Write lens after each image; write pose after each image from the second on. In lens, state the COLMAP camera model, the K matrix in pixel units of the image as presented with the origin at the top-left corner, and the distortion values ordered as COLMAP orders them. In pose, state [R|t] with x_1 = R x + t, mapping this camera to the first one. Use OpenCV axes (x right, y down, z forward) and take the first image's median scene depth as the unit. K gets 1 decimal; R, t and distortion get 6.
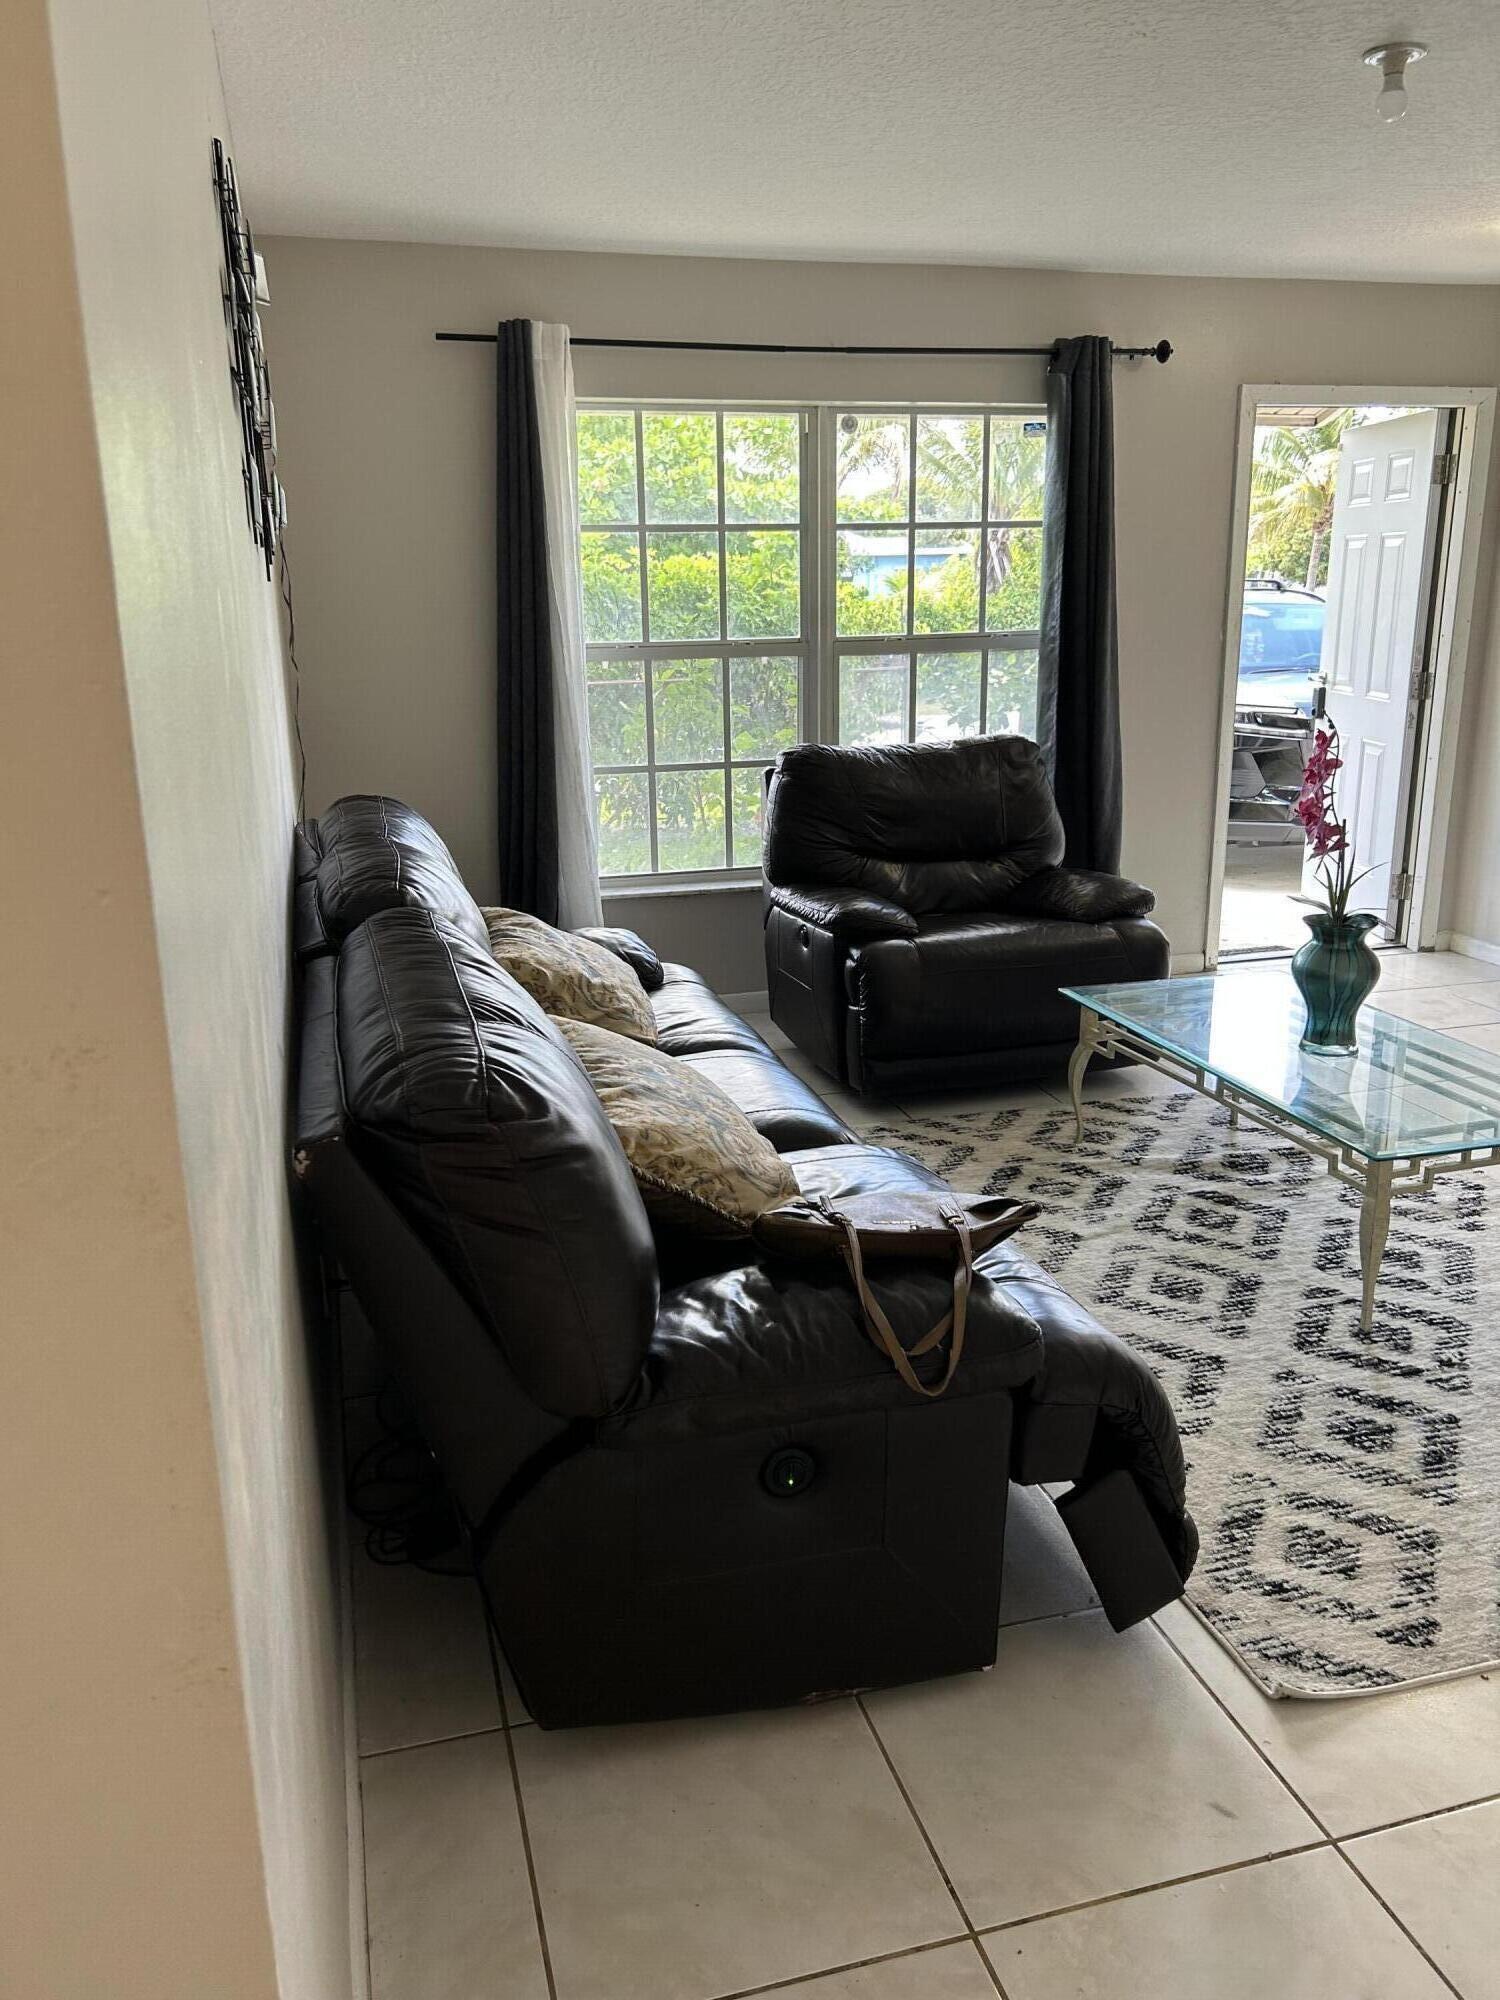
lens RADIAL K [[1512.2, 0, 750.2], [0, 1512.2, 985.4], [0, 0, 1]] dist [0.041305, -0.046116]
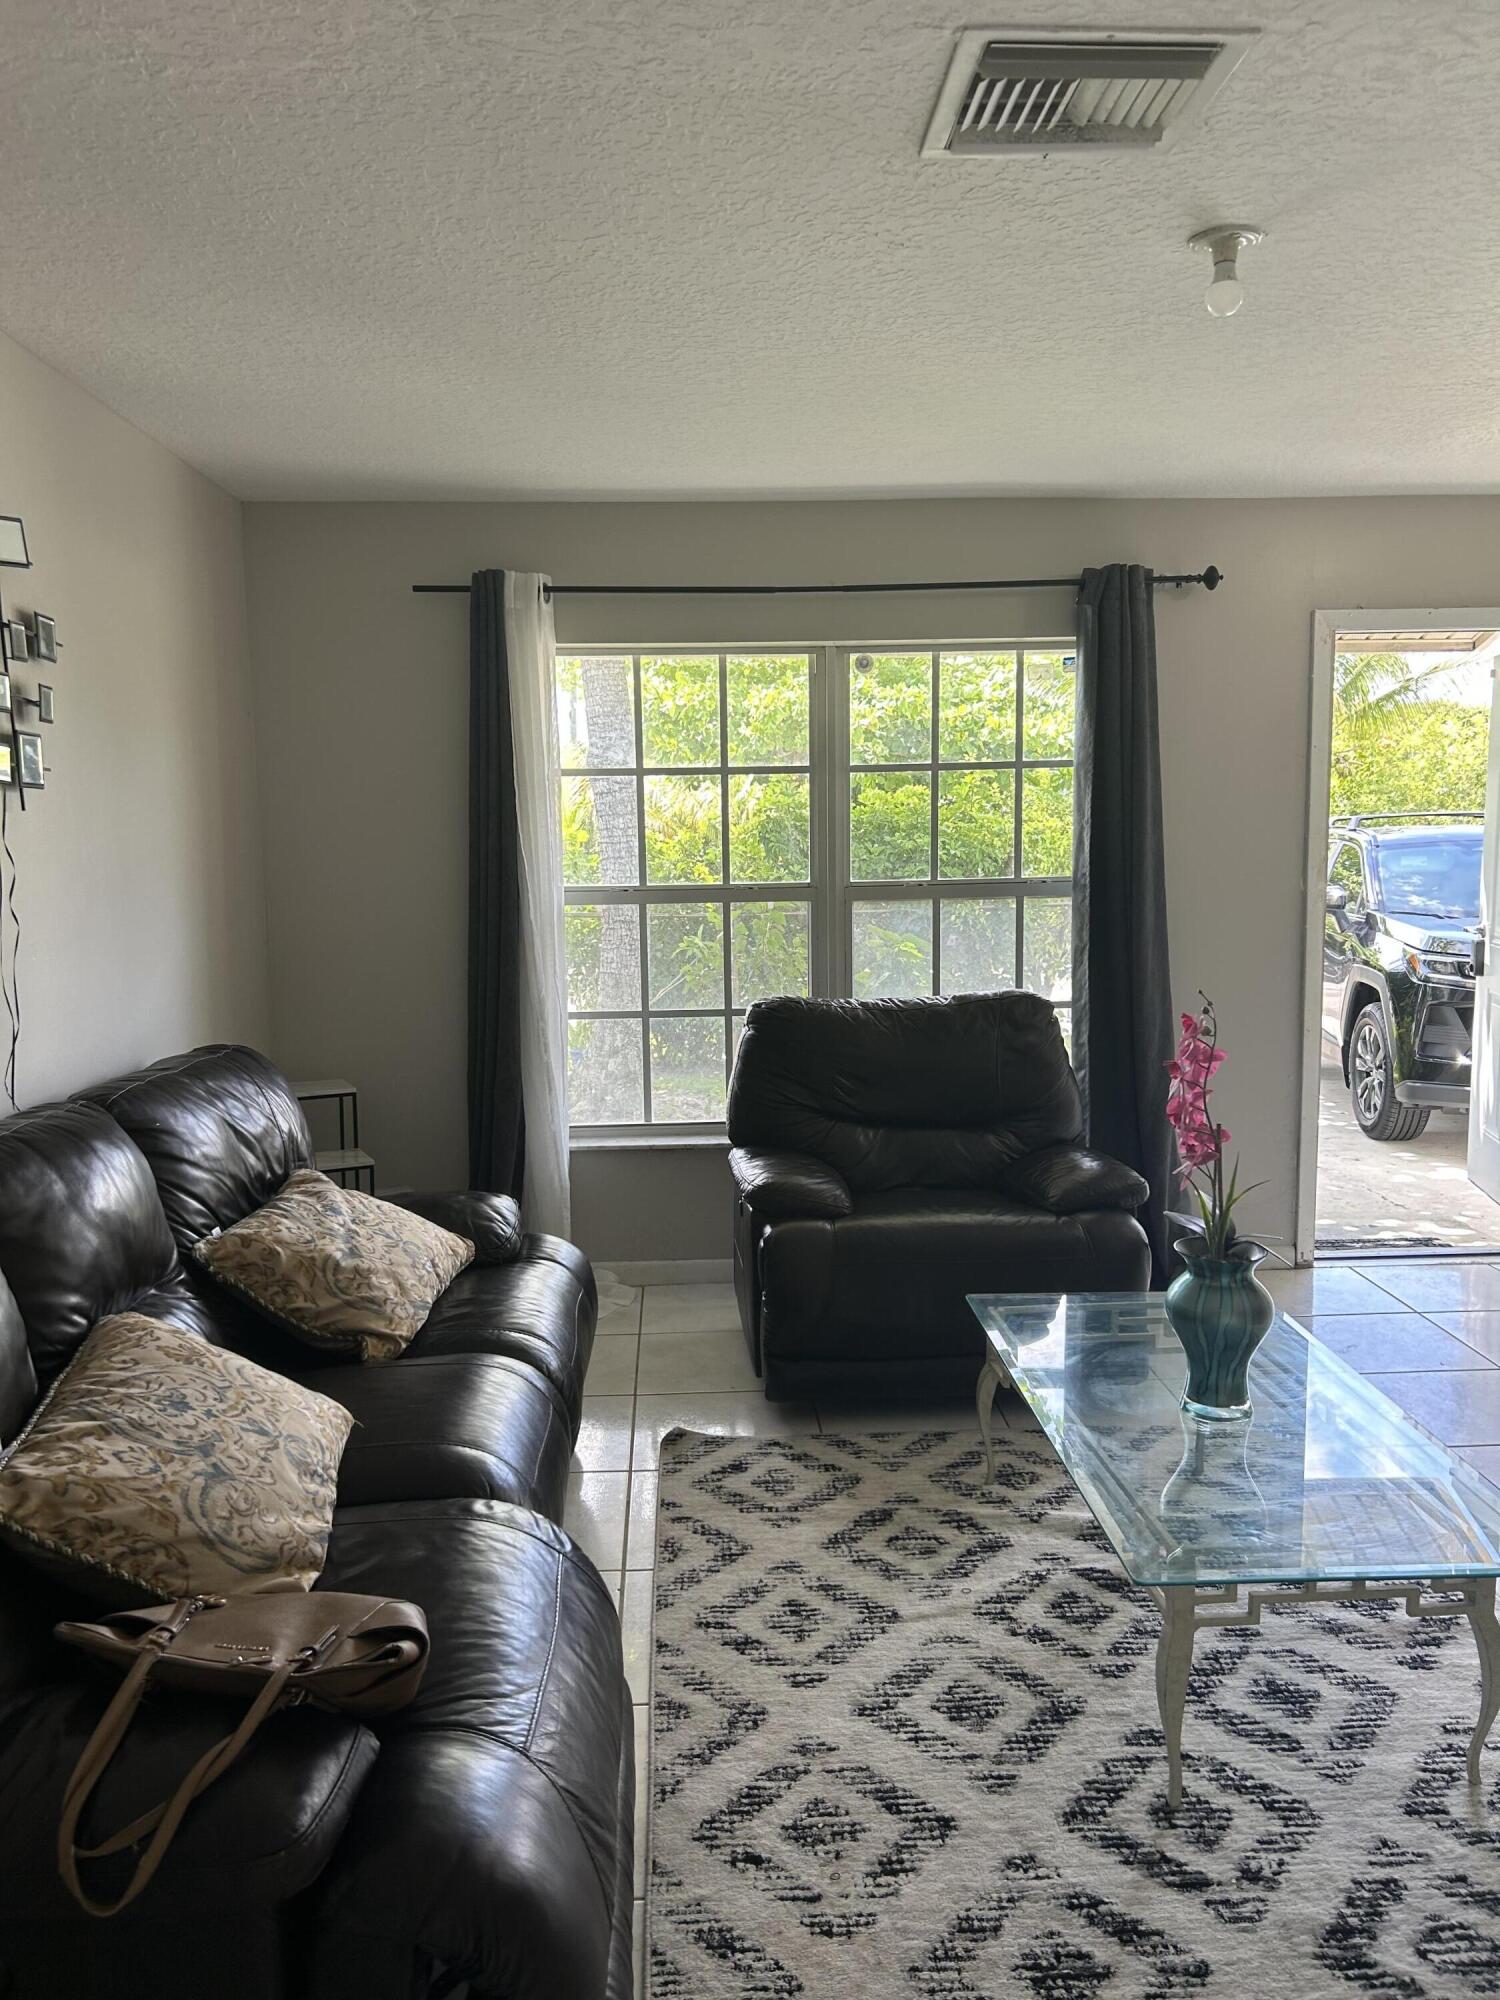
lens RADIAL K [[1512.2, 0, 751.3], [0, 1512.2, 1010.1], [0, 0, 1]] dist [0.041305, -0.046116]
pose [[0.974252, 0.030200, -0.223432, 0.242710], [-0.057926, 0.991251, -0.118600, -0.044002], [0.217895, 0.128489, 0.967477, 0.112833]]
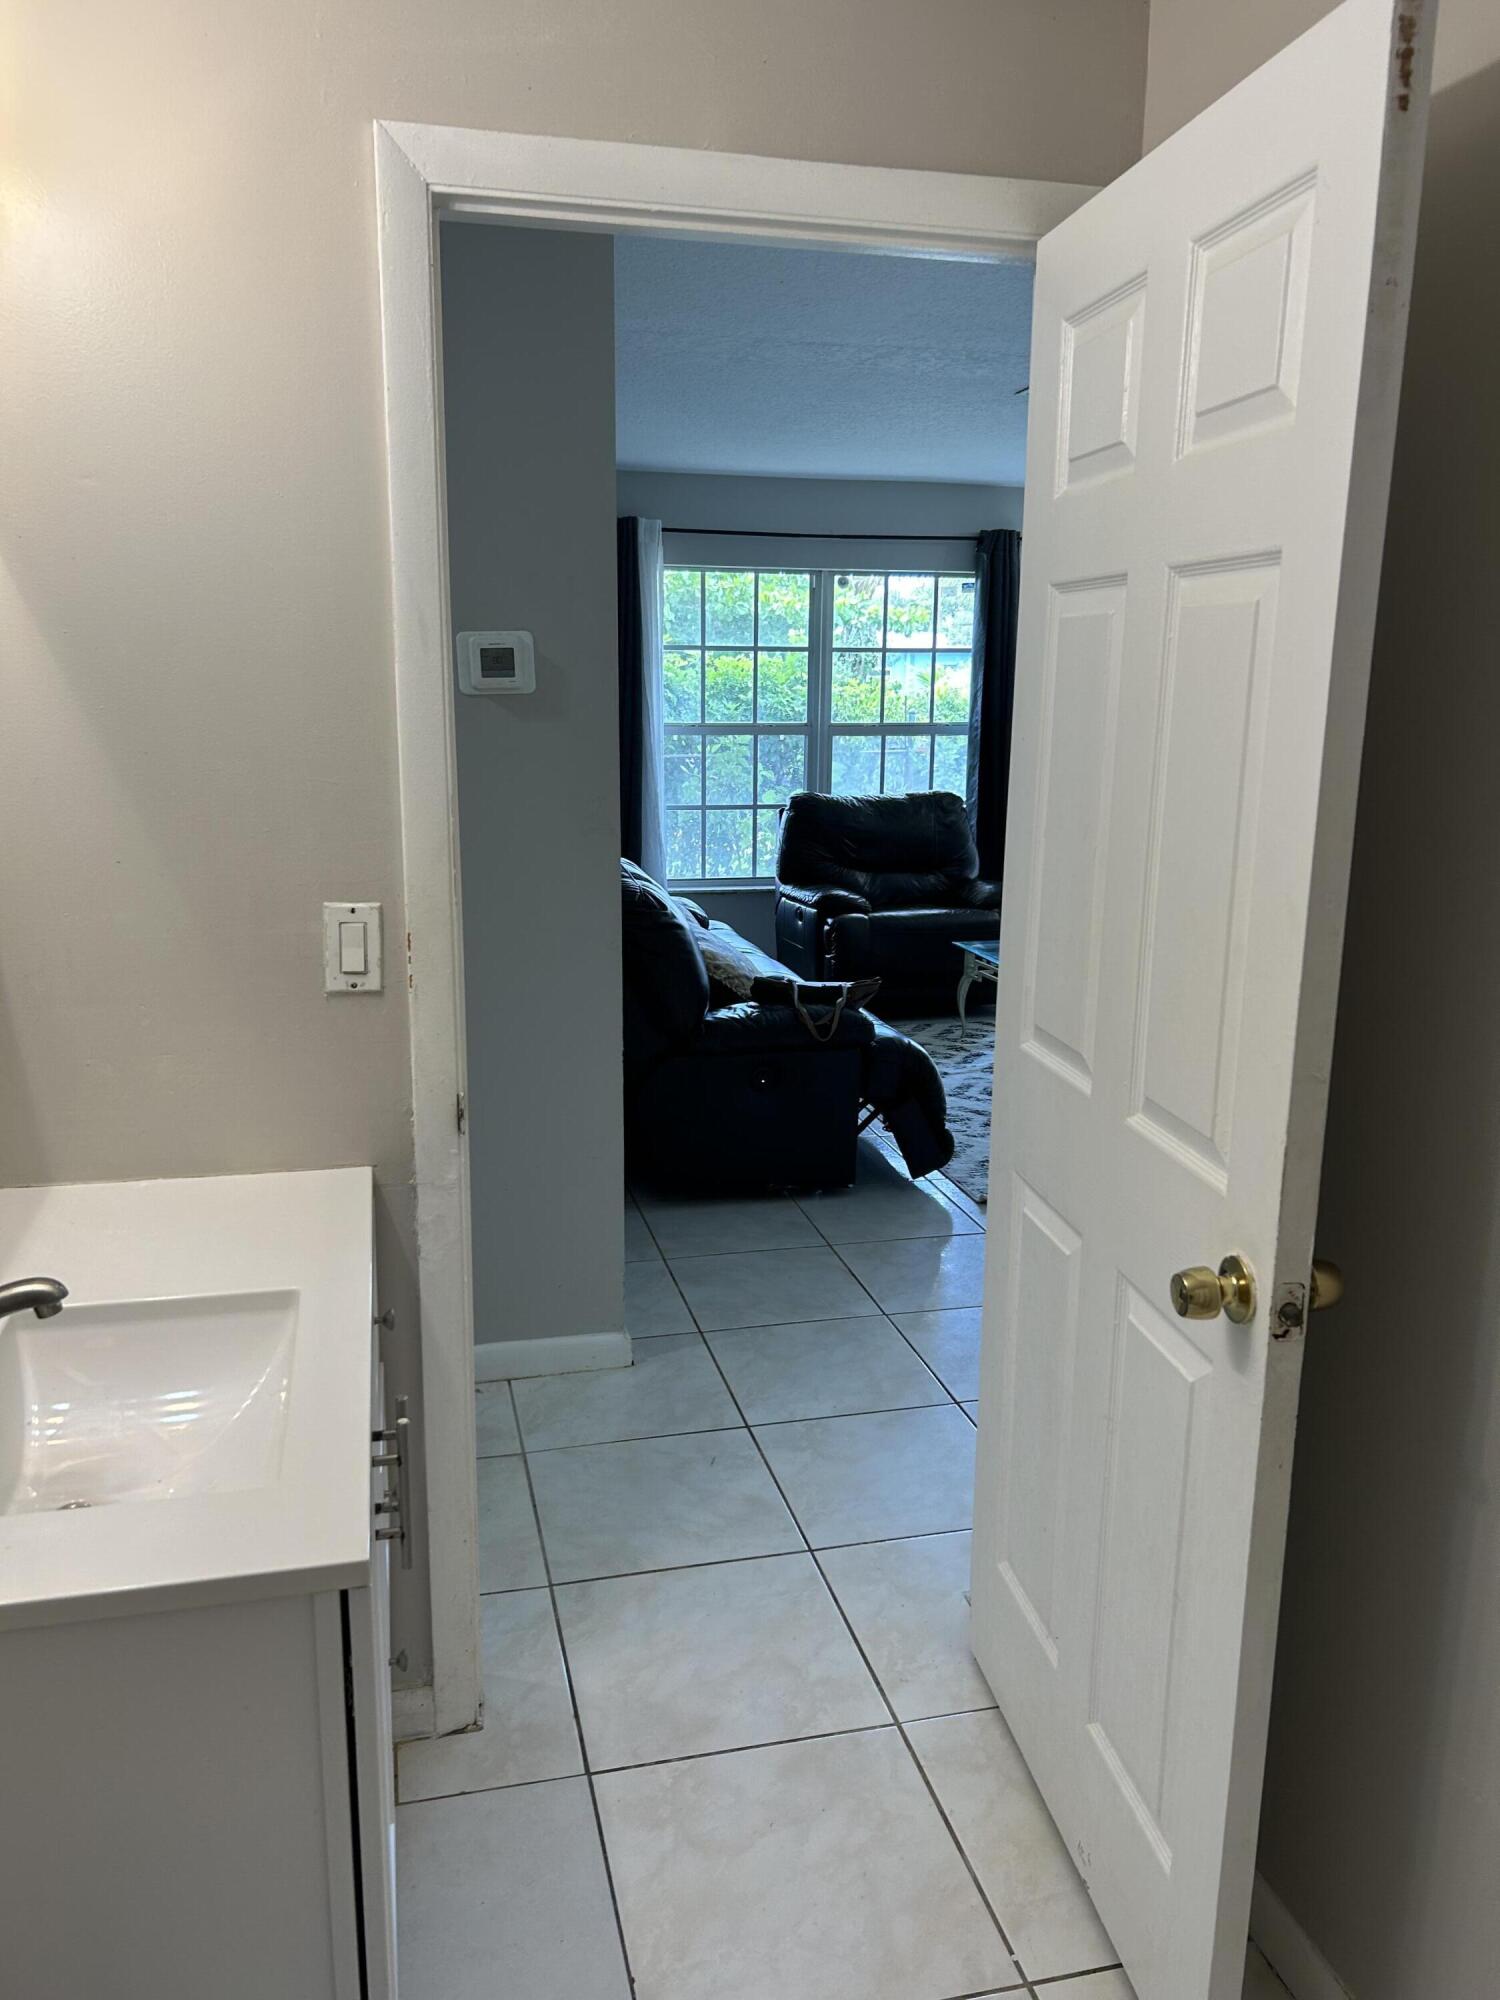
lens RADIAL K [[1512.2, 0, 748.3], [0, 1512.2, 1050.7], [0, 0, 1]] dist [0.041305, -0.046116]
pose [[0.999249, 0.030918, -0.023341, 0.023752], [-0.031239, 0.999421, -0.013516, 0.131873], [0.022910, 0.014235, 0.999636, -0.558130]]
